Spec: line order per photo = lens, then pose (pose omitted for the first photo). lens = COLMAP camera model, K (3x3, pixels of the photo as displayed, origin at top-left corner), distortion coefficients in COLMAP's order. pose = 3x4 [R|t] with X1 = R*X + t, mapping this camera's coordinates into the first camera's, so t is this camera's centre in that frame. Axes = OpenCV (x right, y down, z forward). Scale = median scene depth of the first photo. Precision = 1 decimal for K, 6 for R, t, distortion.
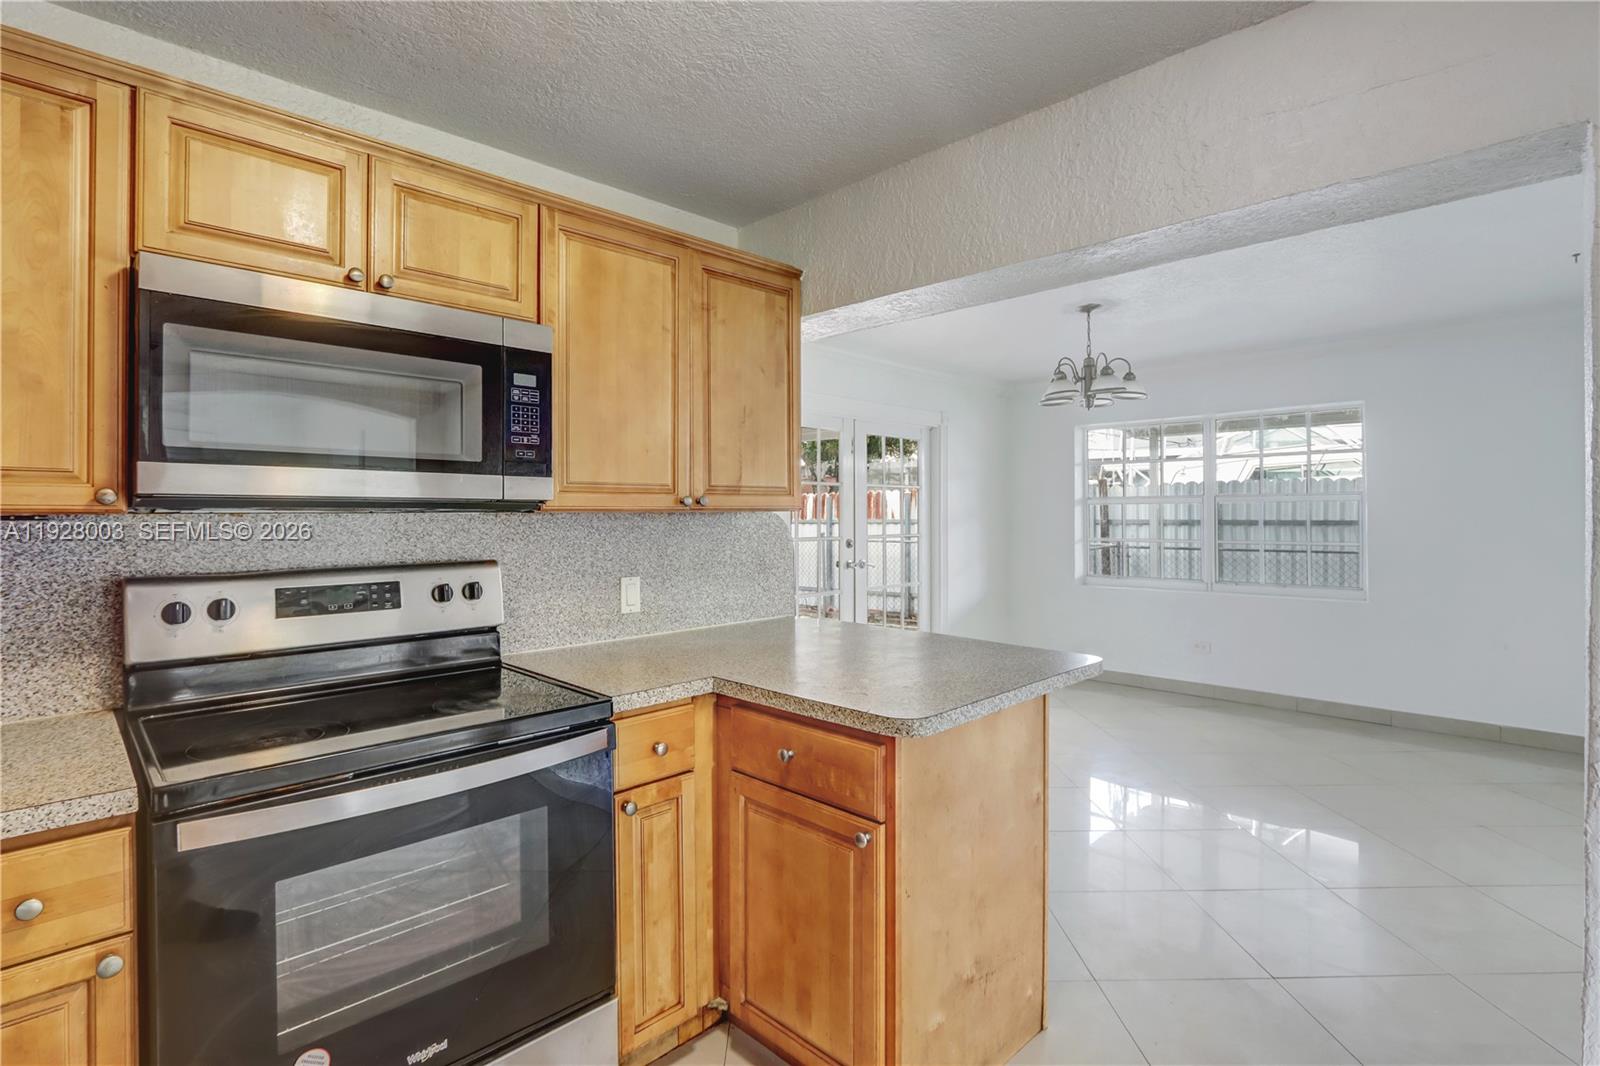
lens RADIAL K [[775.8, 0, 803.6], [0, 775.8, 520.4], [0, 0, 1]] dist [0.000583, -0.000435]
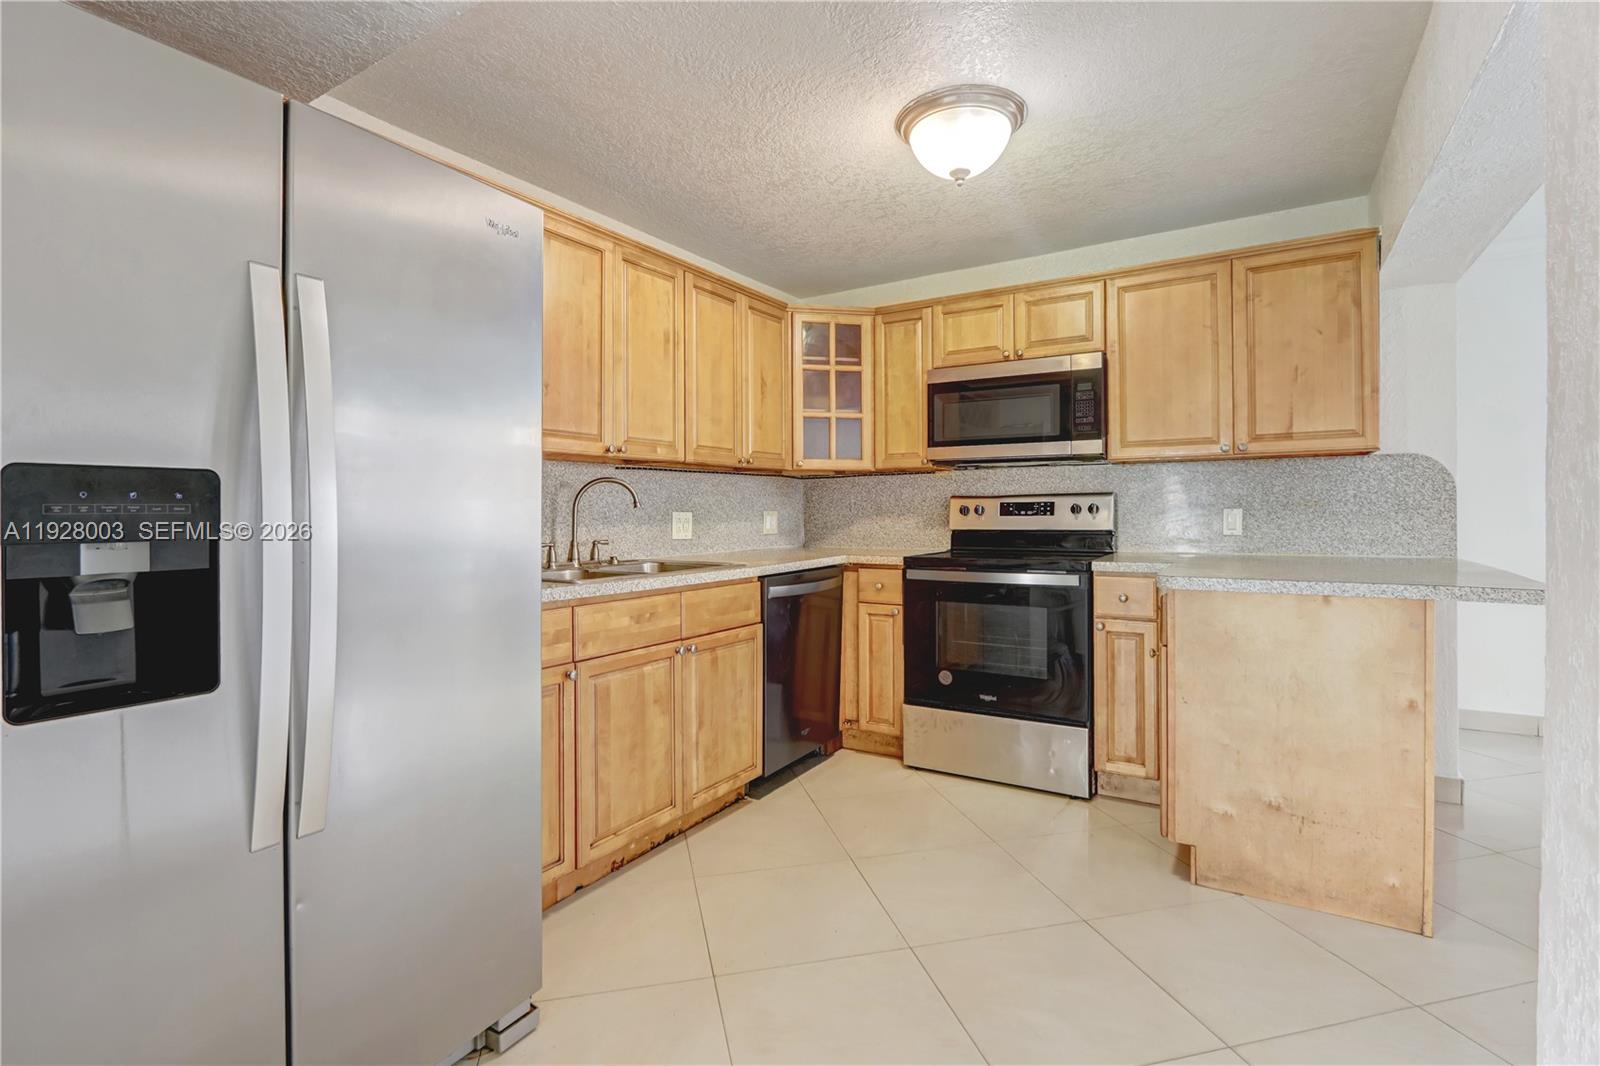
lens RADIAL K [[775.8, 0, 805.7], [0, 775.8, 528.0], [0, 0, 1]] dist [0.000583, -0.000435]
pose [[0.238745, 0.020348, -0.970869, 1.188772], [-0.000627, 0.999783, 0.020800, 0.104244], [0.971082, -0.004357, 0.238706, -0.047389]]
